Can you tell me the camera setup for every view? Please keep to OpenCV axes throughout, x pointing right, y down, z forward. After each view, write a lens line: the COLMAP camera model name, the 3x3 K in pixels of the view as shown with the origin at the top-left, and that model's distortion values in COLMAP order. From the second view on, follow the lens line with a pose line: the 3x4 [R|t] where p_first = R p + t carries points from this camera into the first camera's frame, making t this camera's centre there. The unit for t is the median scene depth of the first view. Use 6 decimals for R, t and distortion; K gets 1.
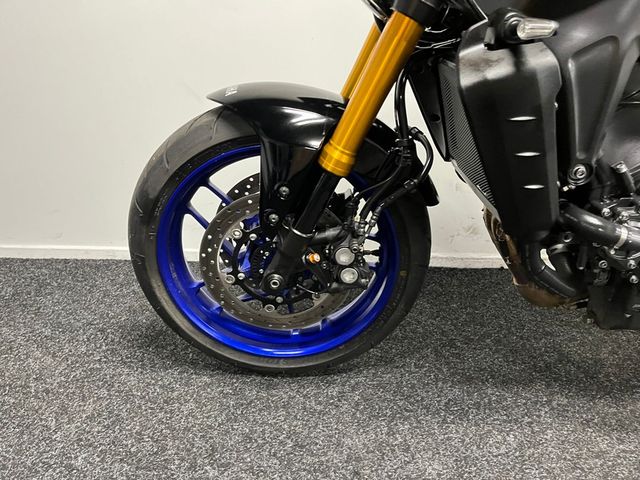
lens RADIAL K [[485.0, 0, 321.6], [0, 485.0, 242.8], [0, 0, 1]] dist [0.081099, -0.108070]
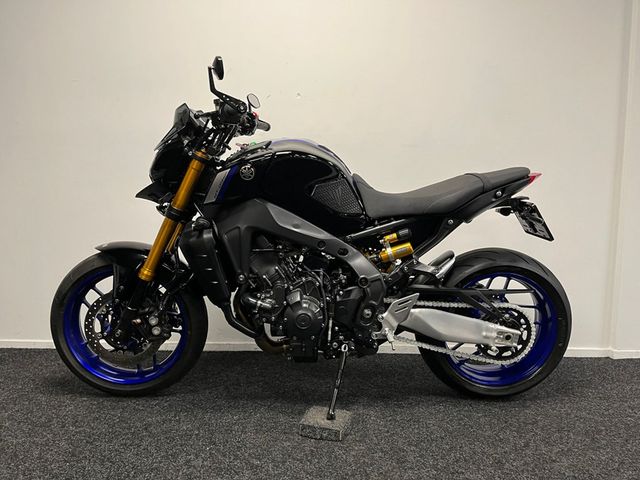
lens RADIAL K [[485.0, 0, 321.0], [0, 485.0, 238.7], [0, 0, 1]] dist [0.081099, -0.108070]
pose [[0.999551, 0.001339, 0.029938, 0.672669], [0.007701, 0.953982, -0.299765, 0.313211], [-0.028962, 0.299861, 0.953543, -1.080797]]
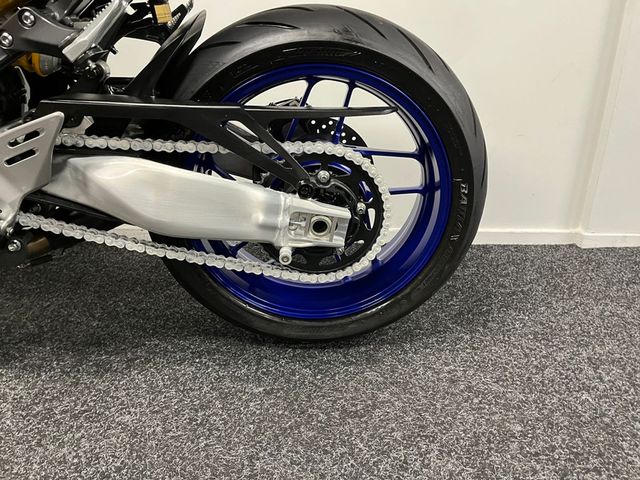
lens RADIAL K [[485.0, 0, 324.9], [0, 485.0, 242.8], [0, 0, 1]] dist [0.081099, -0.108070]
pose [[0.999050, -0.012102, 0.041855, 1.479497], [0.012954, 0.999713, -0.020132, 0.146989], [-0.041599, 0.020655, 0.998921, 0.118764]]
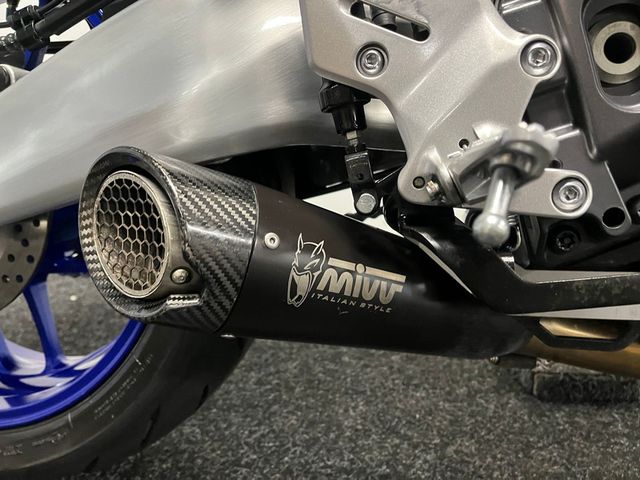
lens RADIAL K [[485.0, 0, 322.4], [0, 485.0, 240.3], [0, 0, 1]] dist [0.081099, -0.108070]
pose [[0.987675, 0.009797, -0.156215, 0.463228], [-0.035513, 0.986037, -0.162694, 0.209715], [0.152440, 0.166236, 0.974232, 0.438784]]
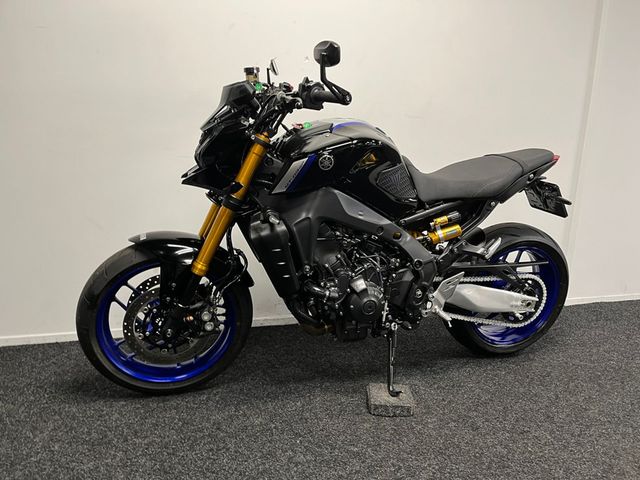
lens RADIAL K [[485.0, 0, 324.7], [0, 485.0, 241.9], [0, 0, 1]] dist [0.081099, -0.108070]
pose [[0.954793, -0.045386, 0.293787, -0.057788], [0.094228, 0.983521, -0.154299, 0.077594], [-0.281942, 0.175007, 0.943335, -0.985510]]
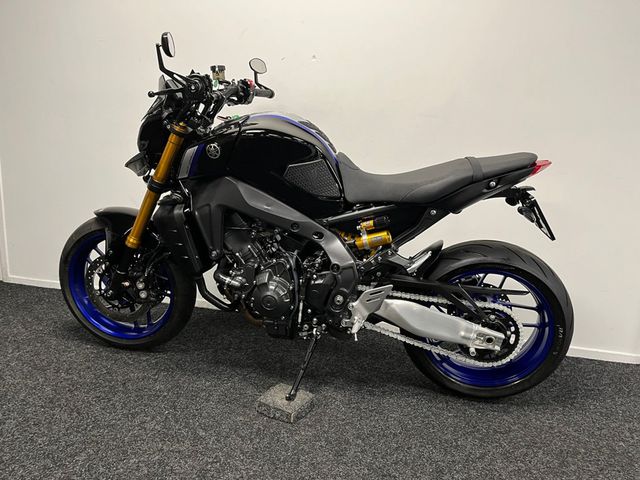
lens RADIAL K [[485.0, 0, 320.7], [0, 485.0, 241.1], [0, 0, 1]] dist [0.081099, -0.108070]
pose [[0.983962, 0.079663, -0.159599, 1.139694], [-0.107686, 0.978580, -0.175454, 0.128560], [0.142203, 0.189827, 0.971465, -1.032842]]
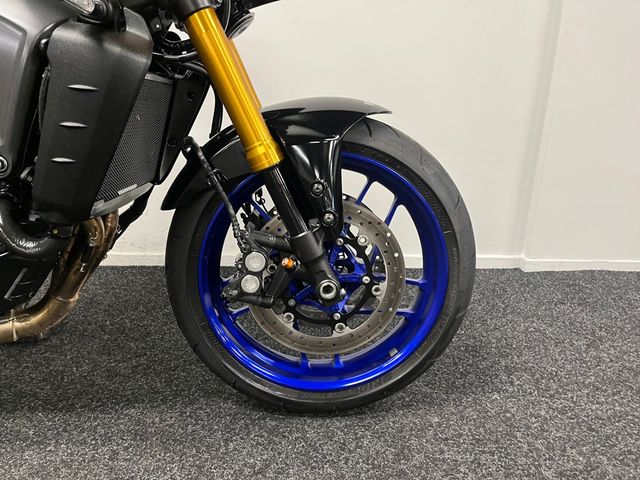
lens RADIAL K [[485.0, 0, 314.6], [0, 485.0, 239.5], [0, 0, 1]] dist [0.081099, -0.108070]
pose [[0.999630, -0.011580, 0.024612, 1.553672], [0.012901, 0.998447, -0.054192, 0.111036], [-0.023946, 0.054490, 0.998227, -0.137443]]
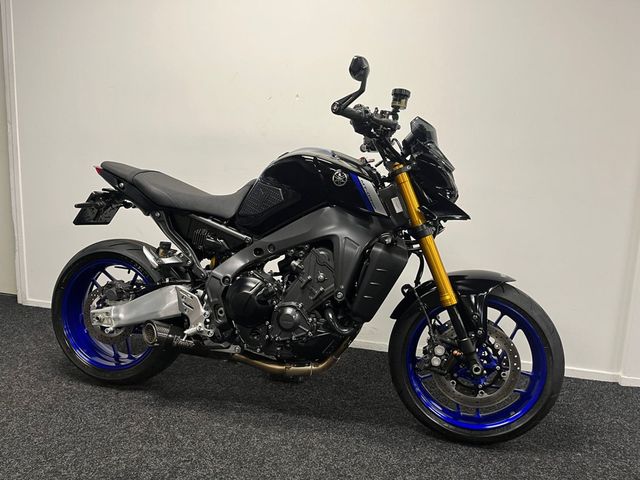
lens RADIAL K [[485.0, 0, 316.6], [0, 485.0, 243.1], [0, 0, 1]] dist [0.081099, -0.108070]
pose [[0.972531, 0.059807, -0.224957, 1.404538], [-0.111755, 0.967730, -0.225854, 0.178868], [0.204190, 0.244790, 0.947831, -1.160201]]
